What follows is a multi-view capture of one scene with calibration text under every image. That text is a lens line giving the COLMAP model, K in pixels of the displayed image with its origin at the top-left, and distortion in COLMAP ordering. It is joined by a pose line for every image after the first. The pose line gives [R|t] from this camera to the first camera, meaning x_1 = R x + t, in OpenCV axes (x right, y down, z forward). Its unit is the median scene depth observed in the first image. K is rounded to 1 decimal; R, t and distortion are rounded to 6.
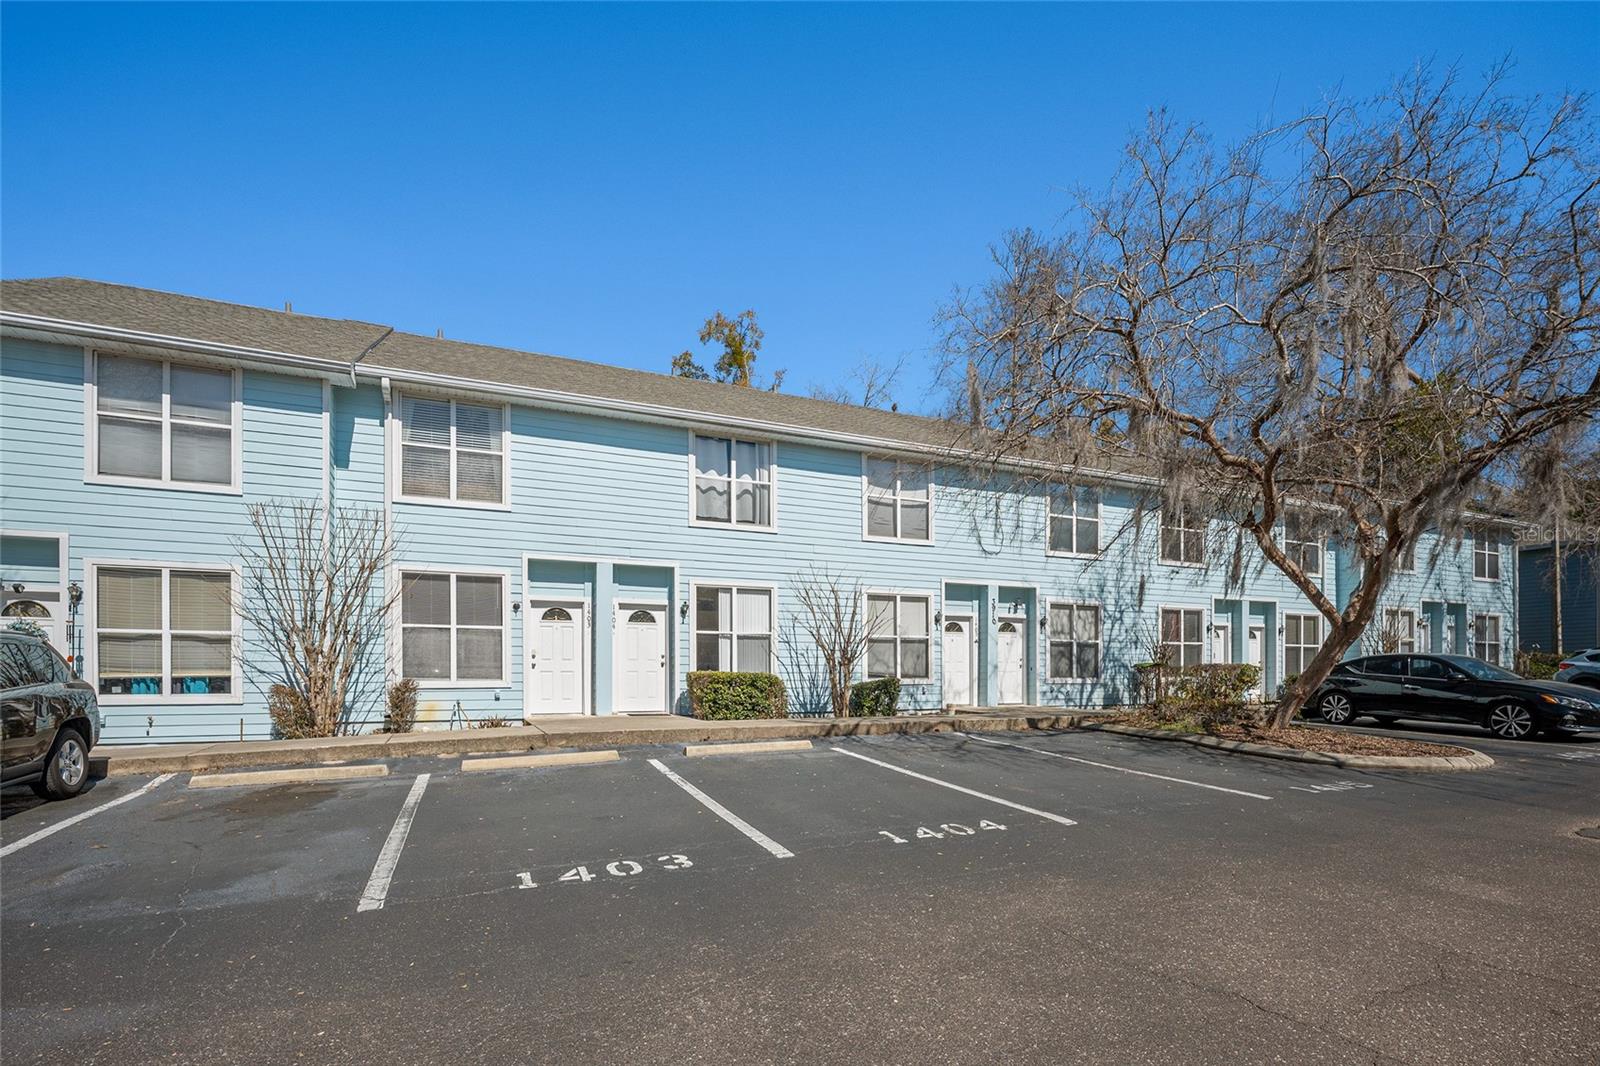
lens RADIAL K [[742.1, 0, 798.0], [0, 742.1, 677.4], [0, 0, 1]] dist [-0.002240, -0.001325]
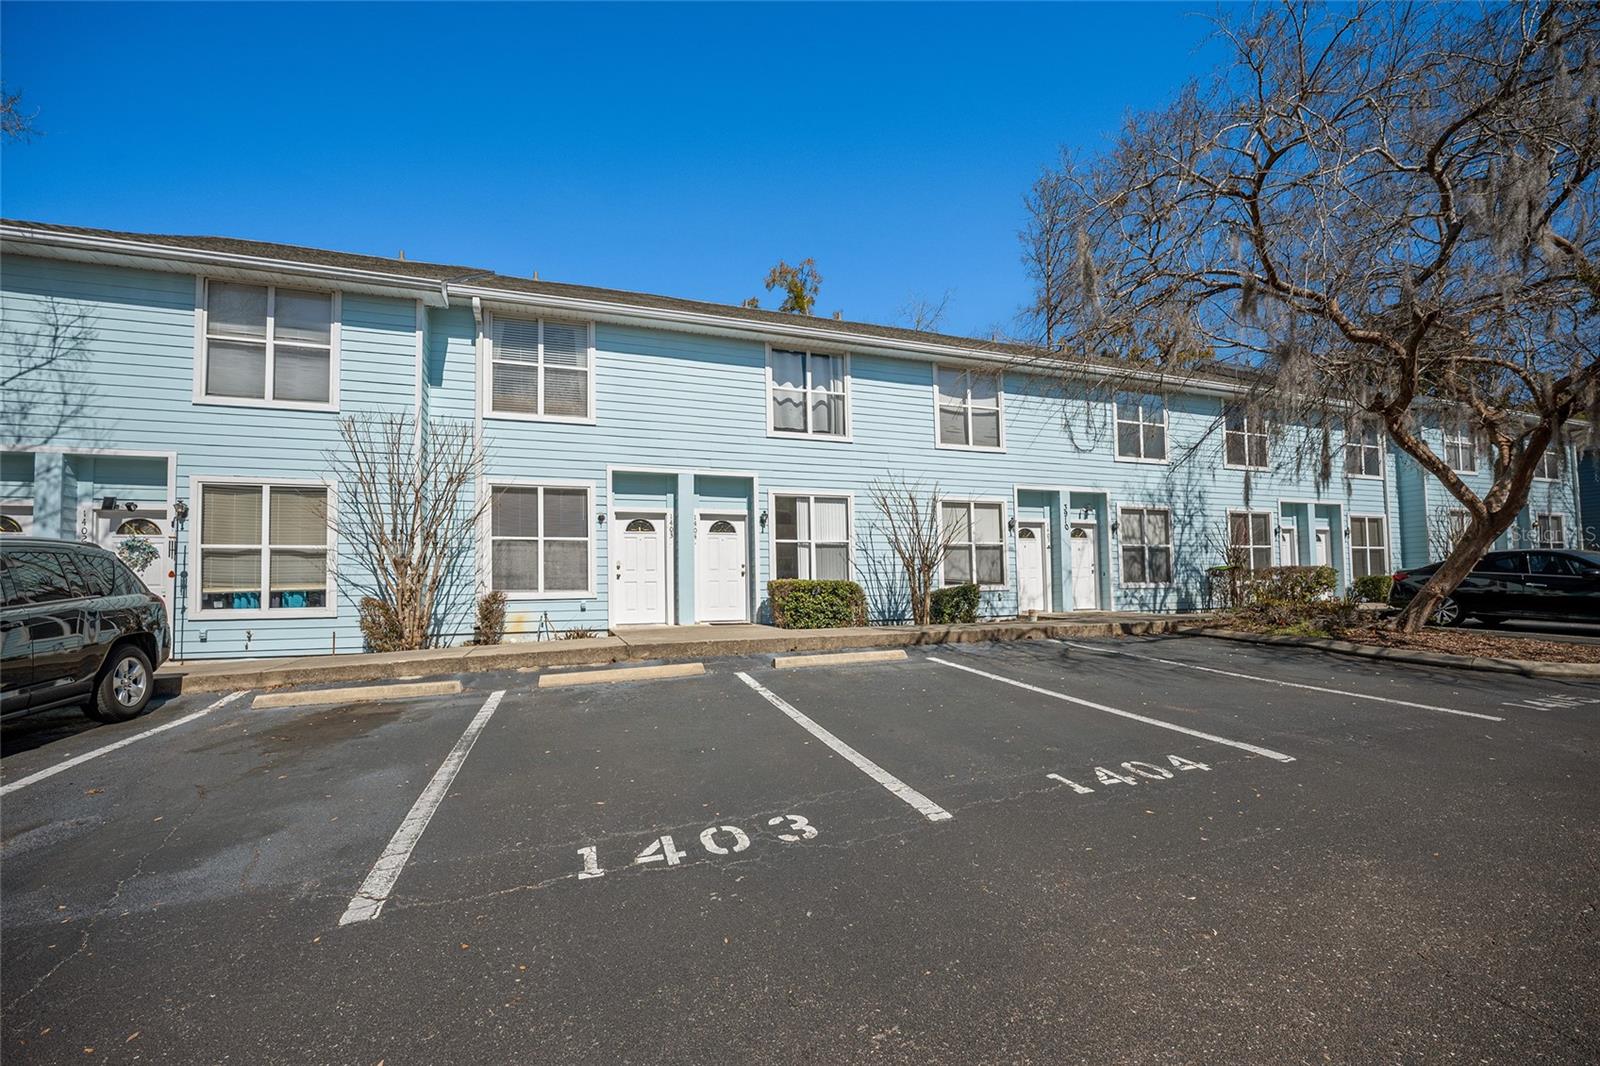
lens RADIAL K [[586.2, 0, 773.1], [0, 586.2, 572.1], [0, 0, 1]] dist [-0.017162, 0.000102]
pose [[0.994723, -0.019017, -0.100820, -0.063311], [0.015380, 0.999207, -0.036728, 0.010203], [0.101438, 0.034983, 0.994227, 0.219226]]
